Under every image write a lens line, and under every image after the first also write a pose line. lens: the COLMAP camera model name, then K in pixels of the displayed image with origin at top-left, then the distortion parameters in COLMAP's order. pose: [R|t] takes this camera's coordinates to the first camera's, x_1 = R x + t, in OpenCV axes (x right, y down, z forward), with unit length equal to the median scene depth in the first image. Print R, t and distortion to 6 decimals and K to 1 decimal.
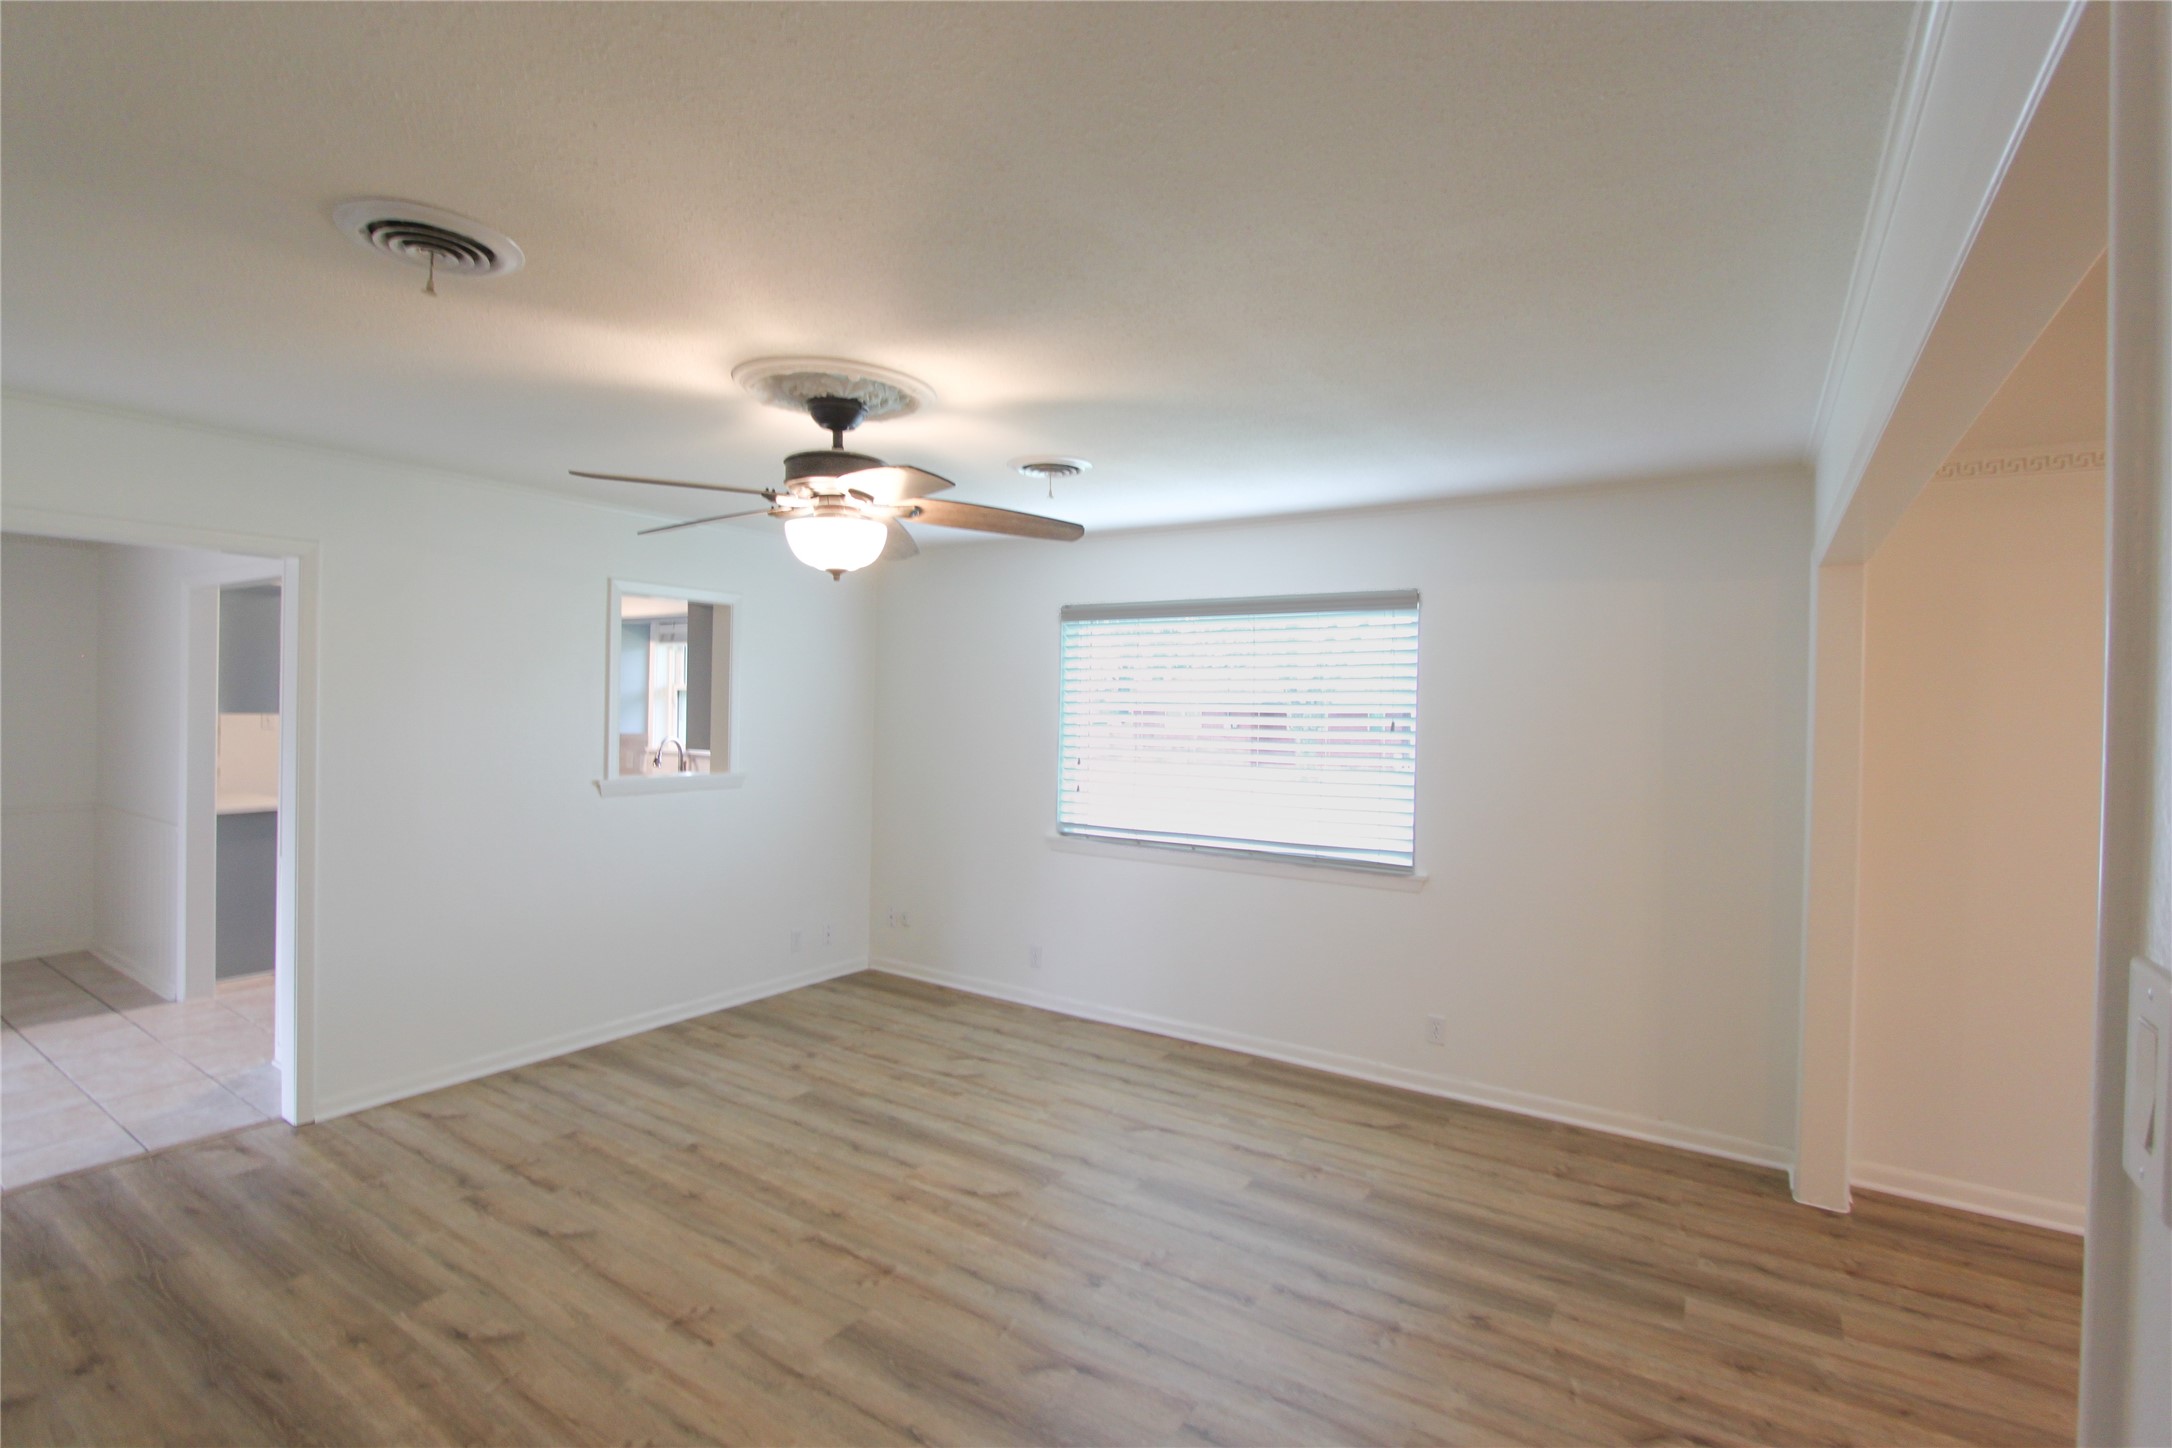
lens RADIAL K [[978.6, 0, 1086.0], [0, 978.6, 724.0], [0, 0, 1]] dist [-0.013788, 0.000648]
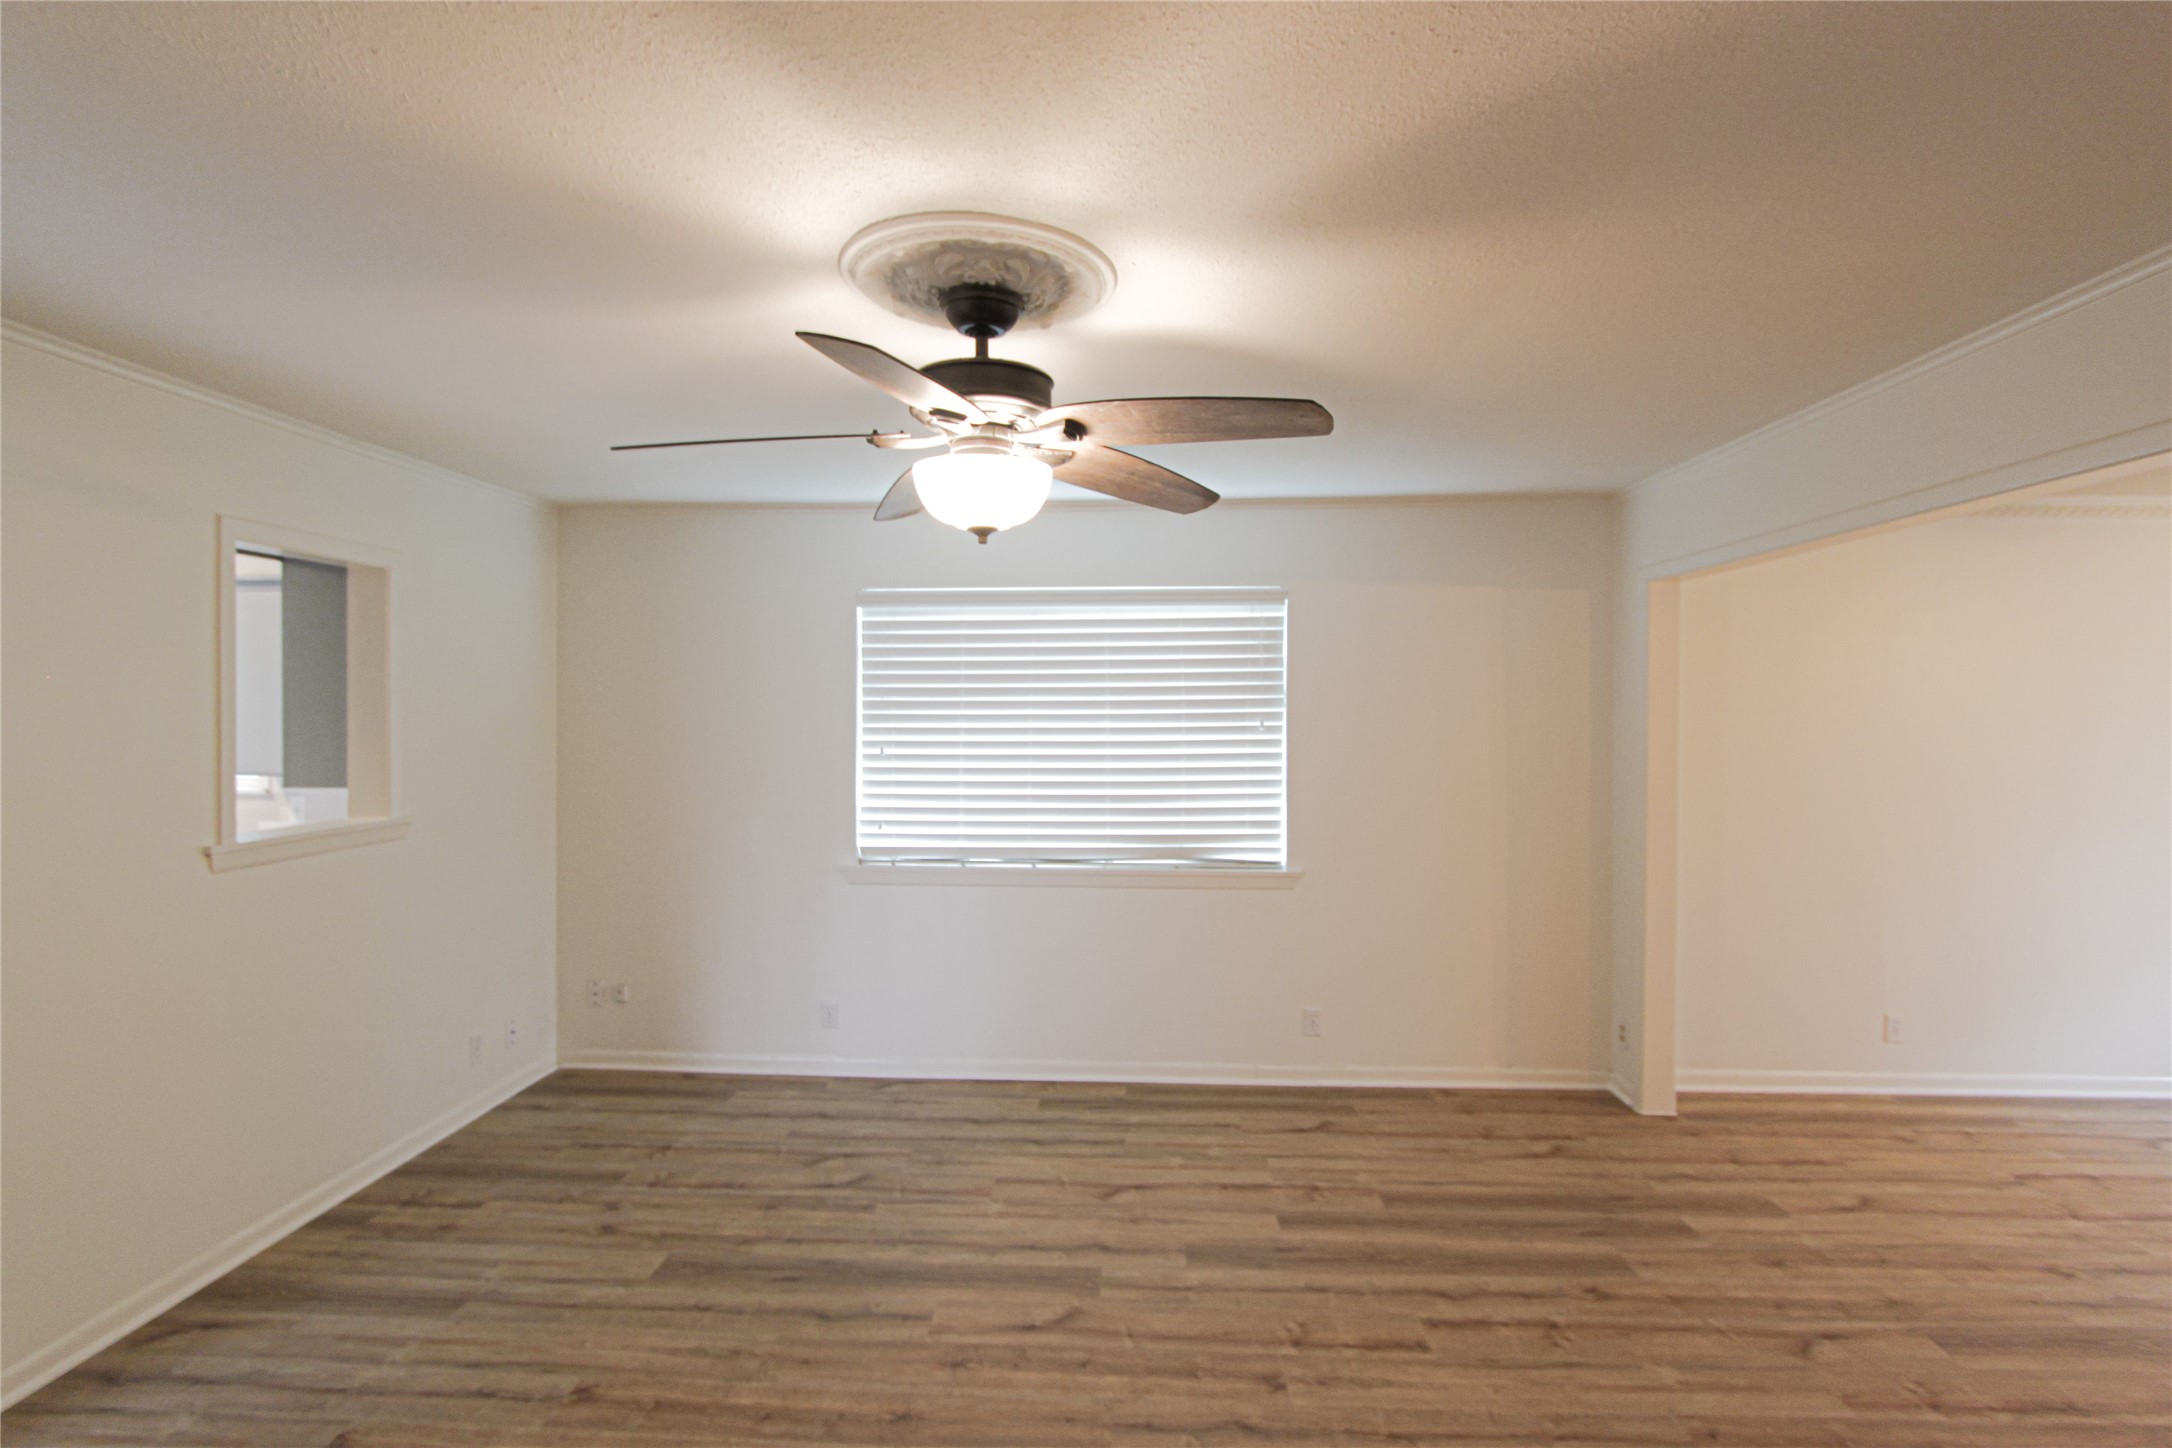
lens RADIAL K [[1014.7, 0, 1086.0], [0, 1014.7, 724.0], [0, 0, 1]] dist [-0.015340, 0.000201]
pose [[0.867472, -0.025681, 0.496823, -0.384002], [0.023577, 0.999667, 0.010506, -0.013712], [-0.496928, 0.002599, 0.867788, 0.215065]]
